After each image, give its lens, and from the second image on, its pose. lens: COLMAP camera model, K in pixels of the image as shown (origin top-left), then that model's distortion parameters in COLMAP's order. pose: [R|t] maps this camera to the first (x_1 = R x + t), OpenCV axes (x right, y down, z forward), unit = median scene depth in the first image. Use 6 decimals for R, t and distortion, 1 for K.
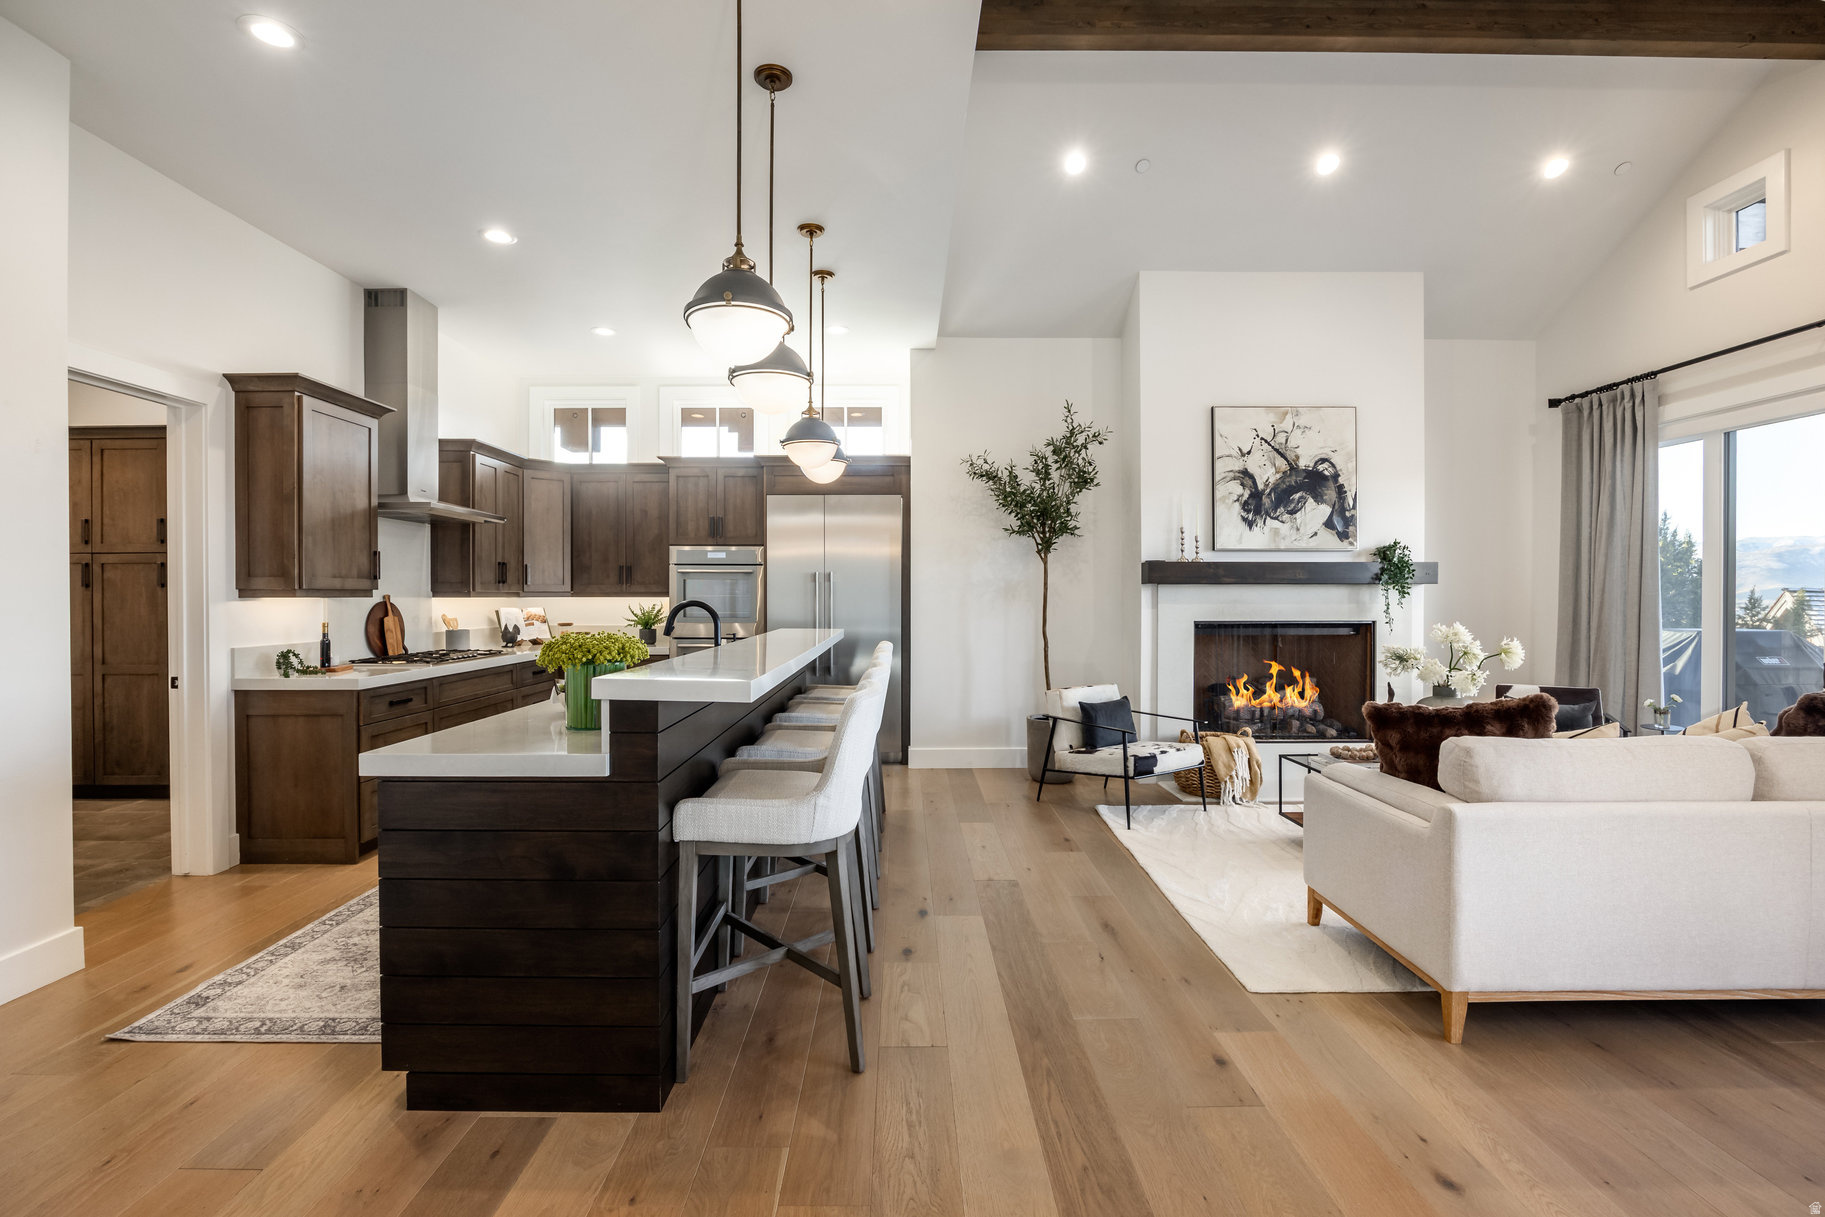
lens RADIAL K [[846.2, 0, 905.5], [0, 846.2, 601.1], [0, 0, 1]] dist [-0.027881, 0.000004]
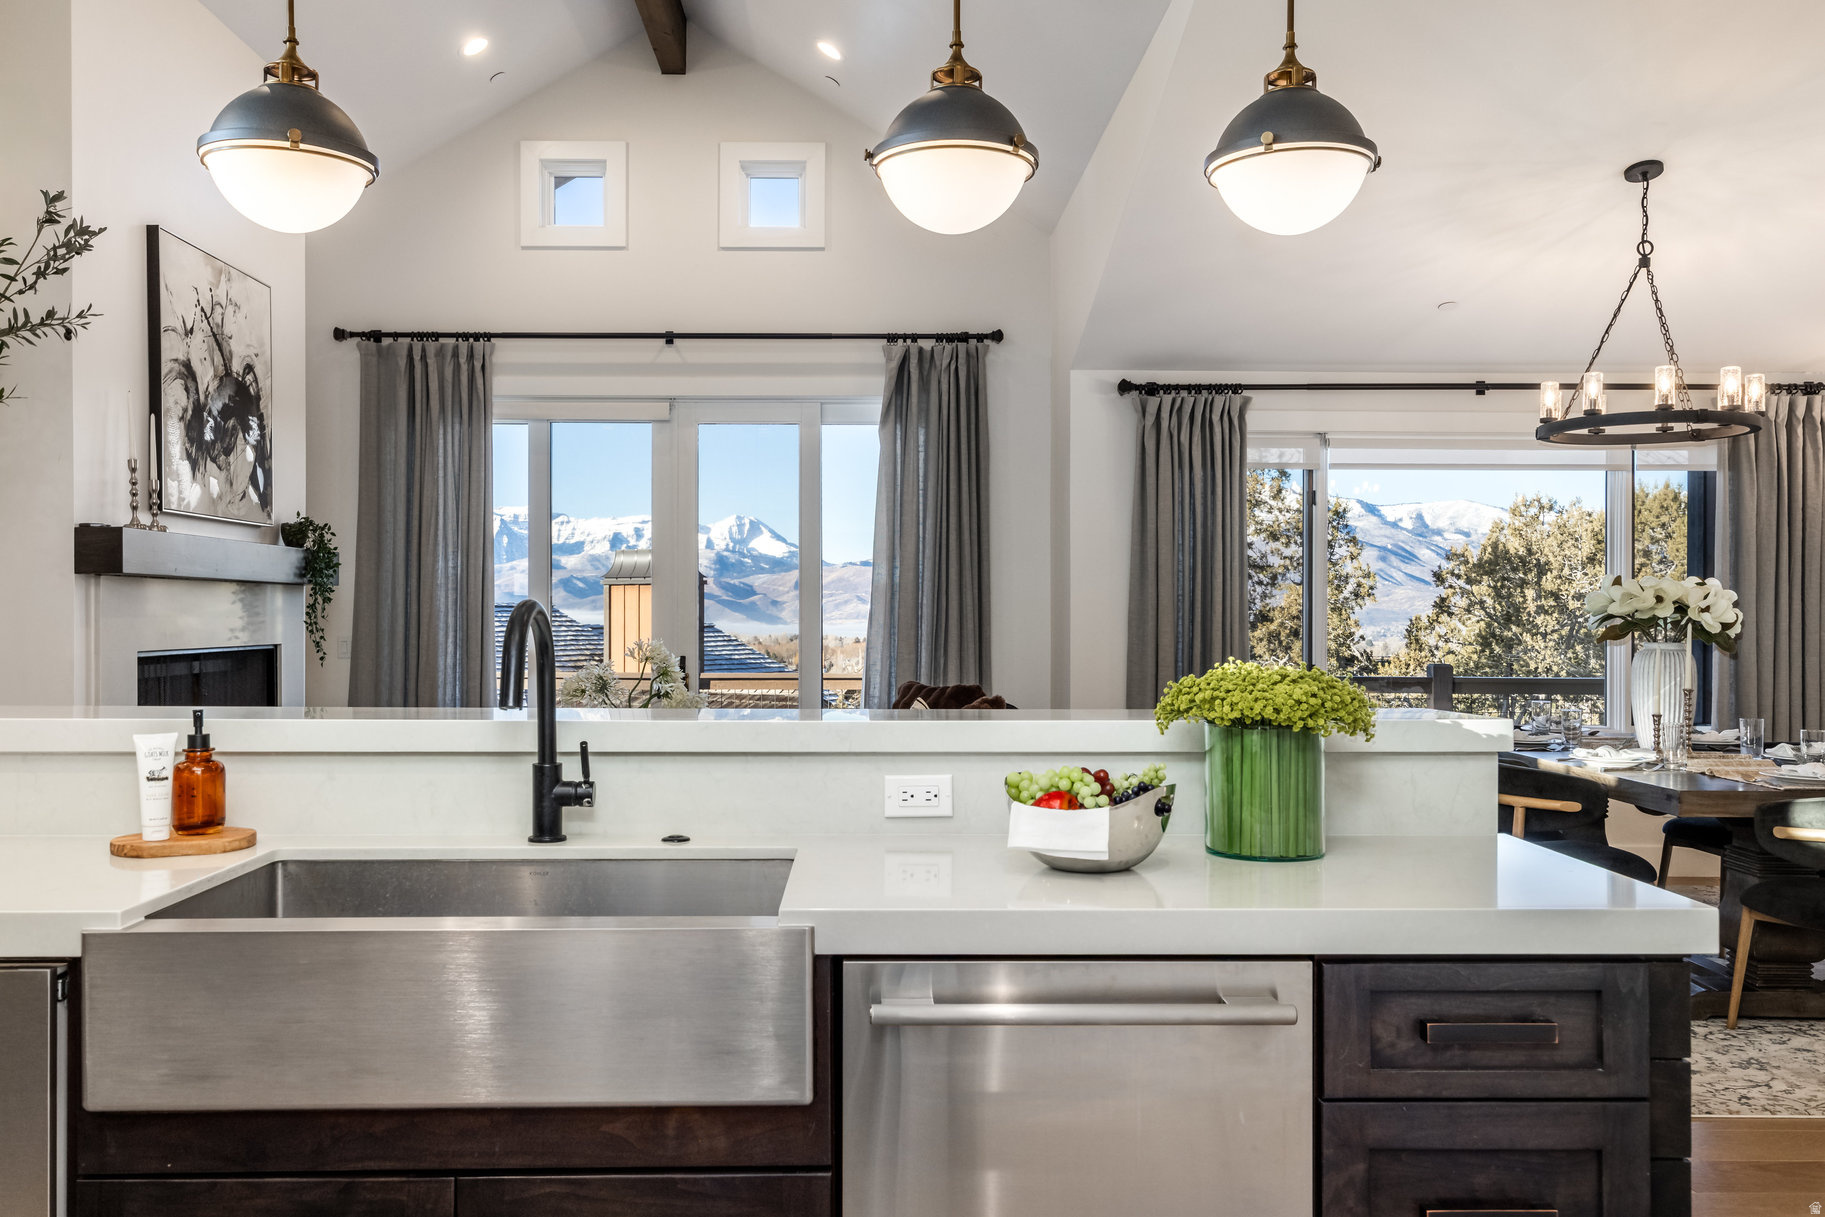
lens RADIAL K [[1489.4, 0, 912.5], [0, 1489.4, 608.5], [0, 0, 1]] dist [0.029563, -0.000160]
pose [[-0.013755, 0.004081, 0.999897, -0.543016], [0.010622, 0.999936, -0.003935, 0.007280], [-0.999849, 0.010567, -0.013798, 0.559884]]
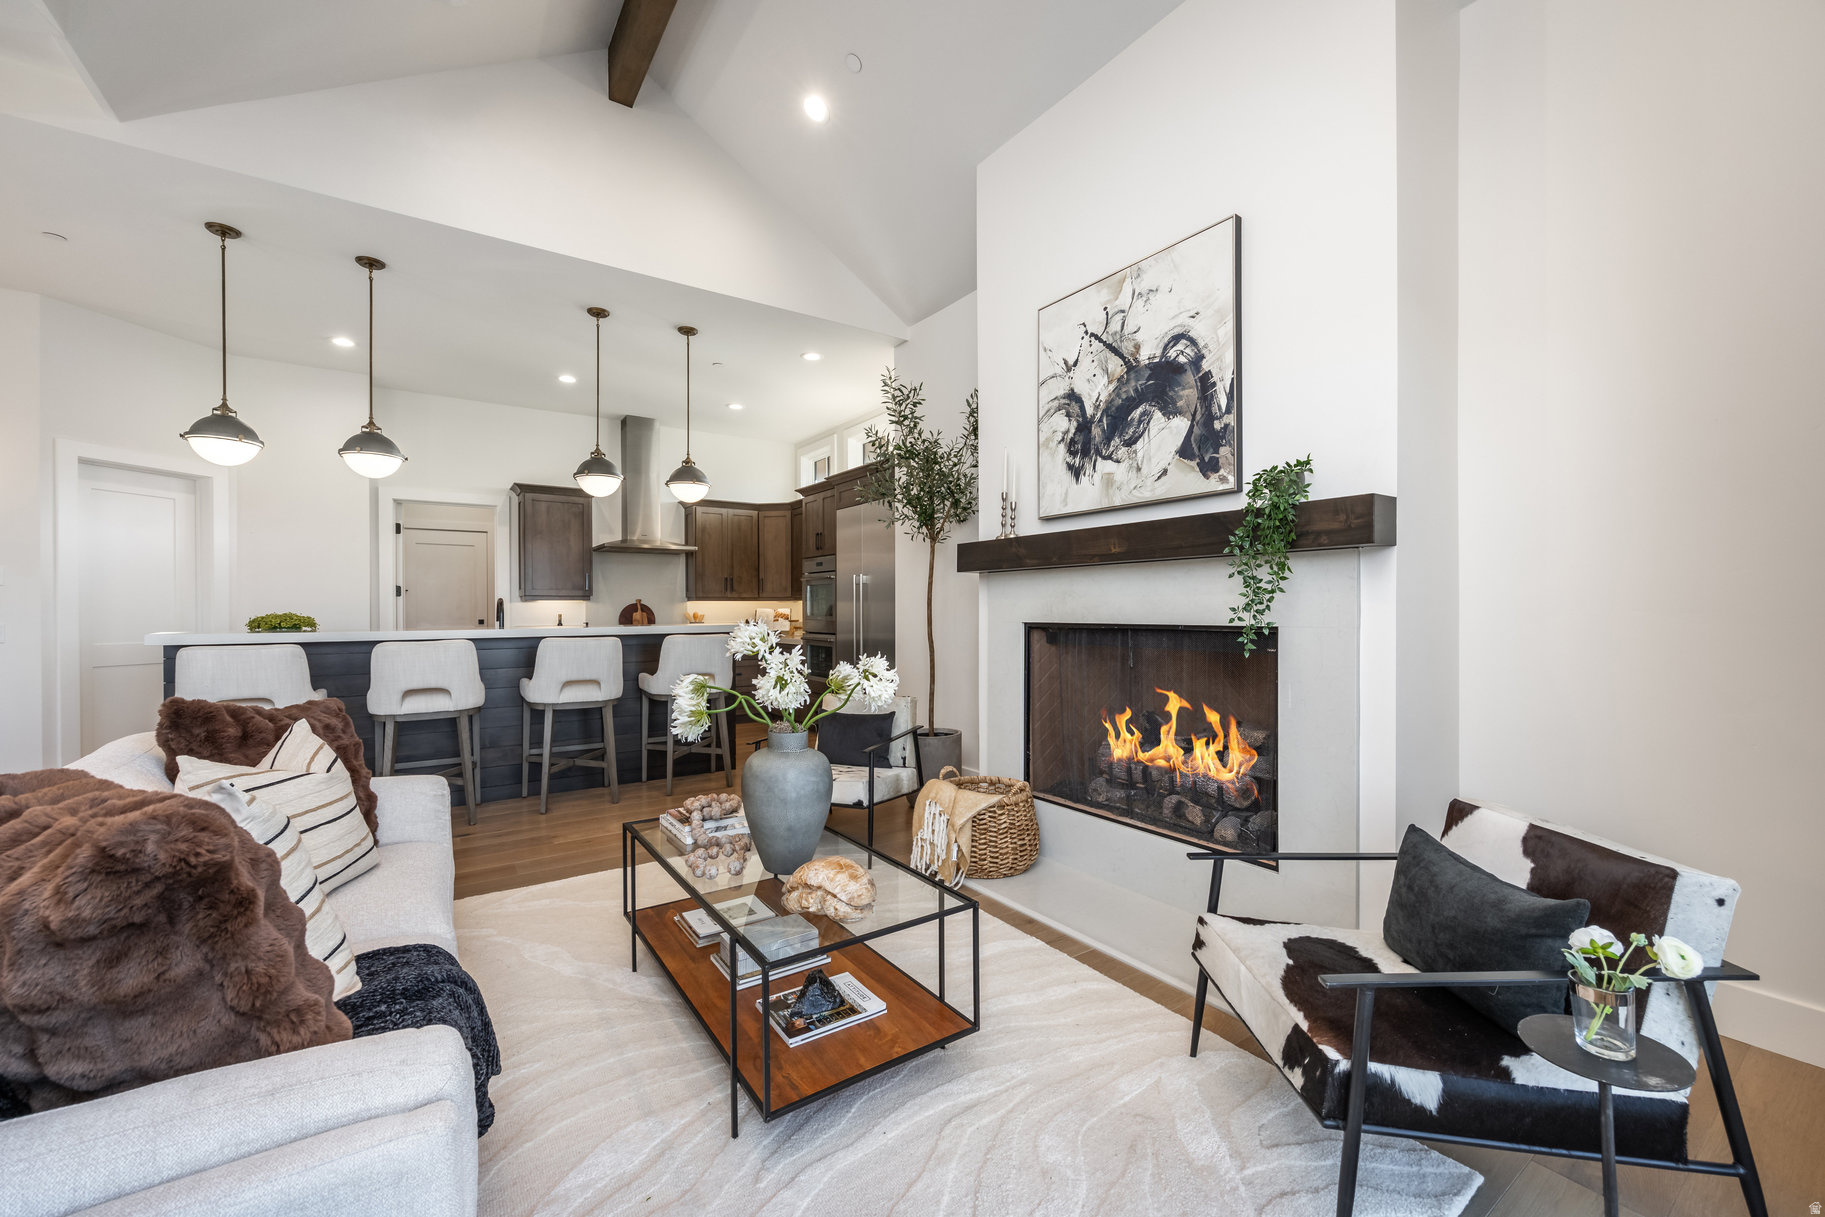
lens RADIAL K [[743.5, 0, 917.3], [0, 743.5, 619.2], [0, 0, 1]] dist [-0.009054, -0.000081]
pose [[0.541219, 0.008721, -0.840836, 0.823513], [-0.003384, 0.999961, 0.008193, 0.016465], [0.840875, -0.001589, 0.541228, 0.587129]]
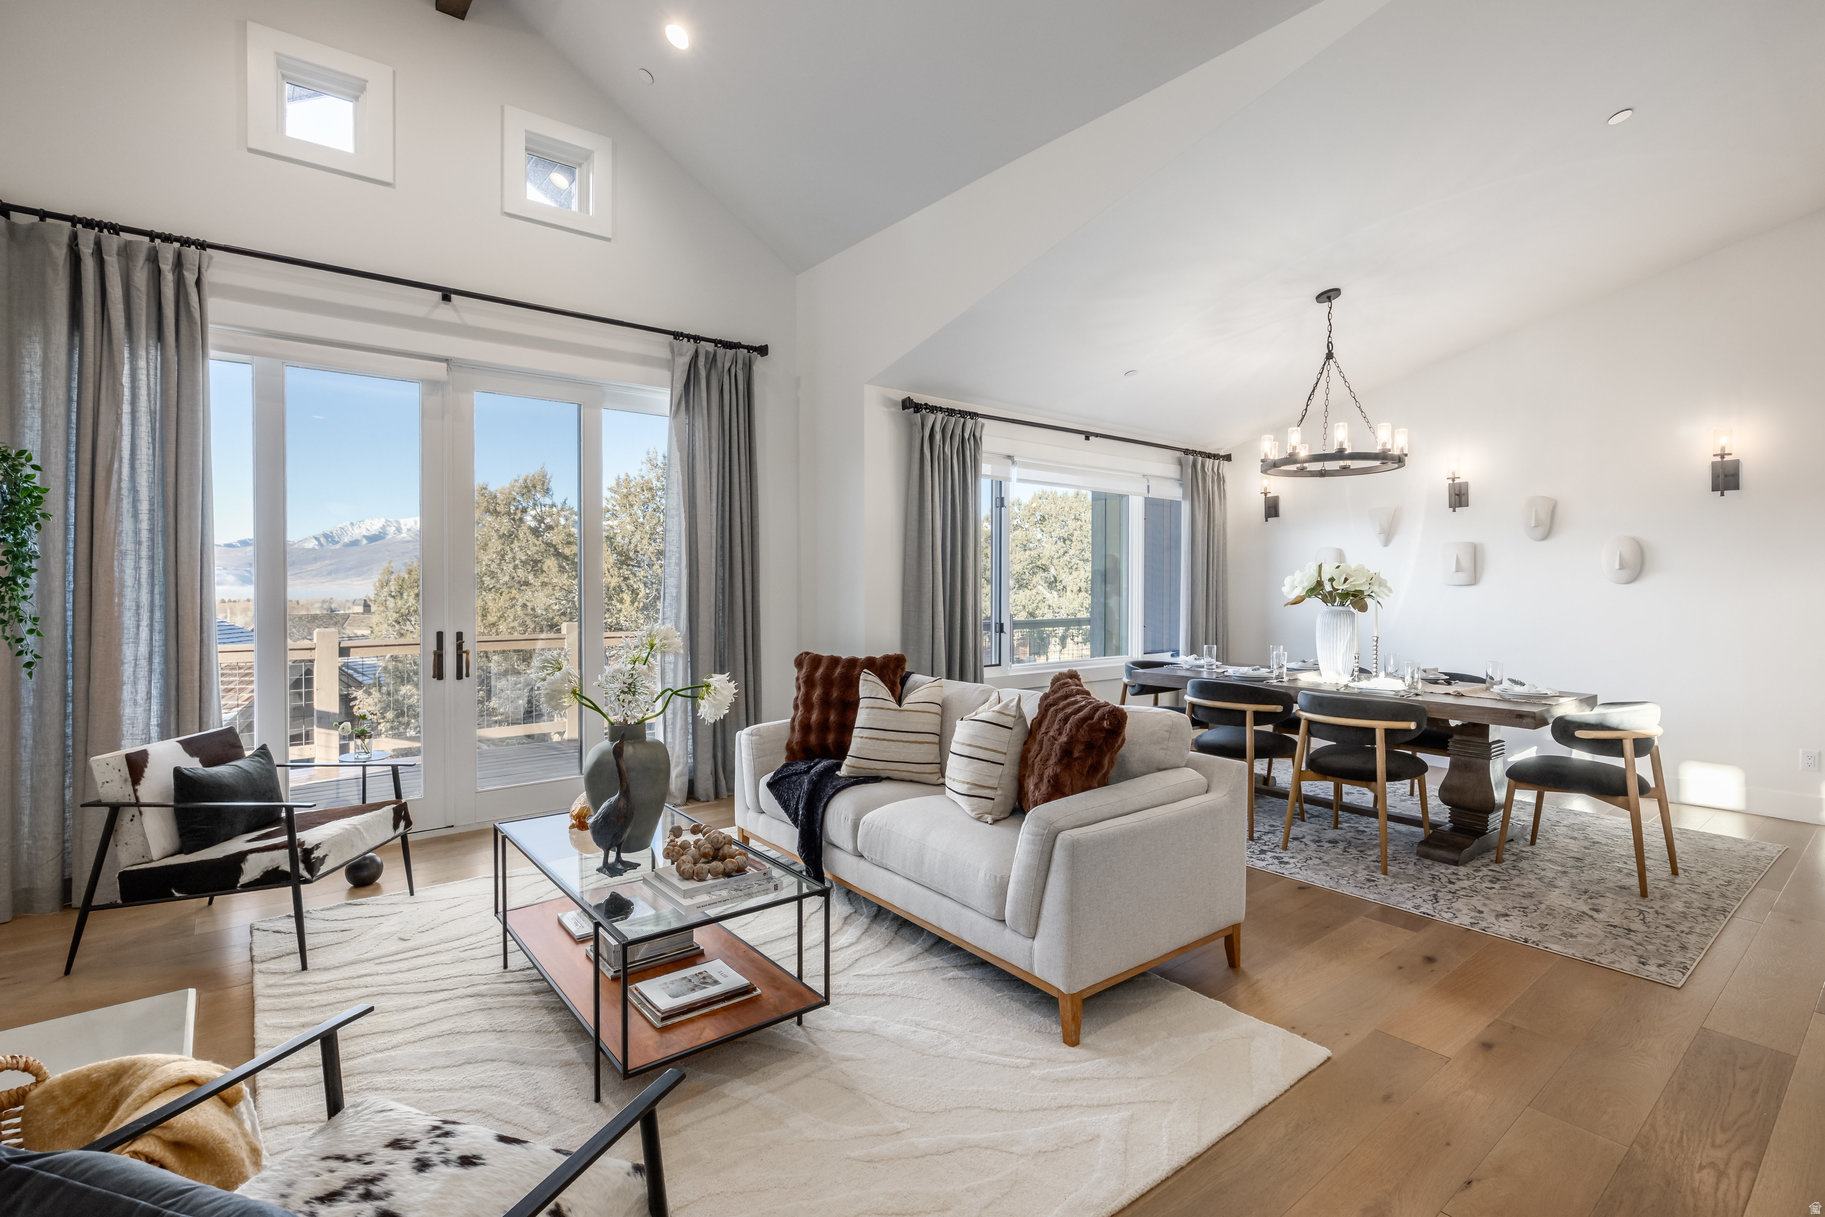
lens RADIAL K [[854.6, 0, 914.2], [0, 854.6, 586.9], [0, 0, 1]] dist [0.003944, 0.000329]
pose [[-0.617877, -0.005617, 0.786255, 0.006082], [0.008235, 0.999873, 0.013614, -0.003271], [-0.786232, 0.014886, -0.617752, 0.910157]]
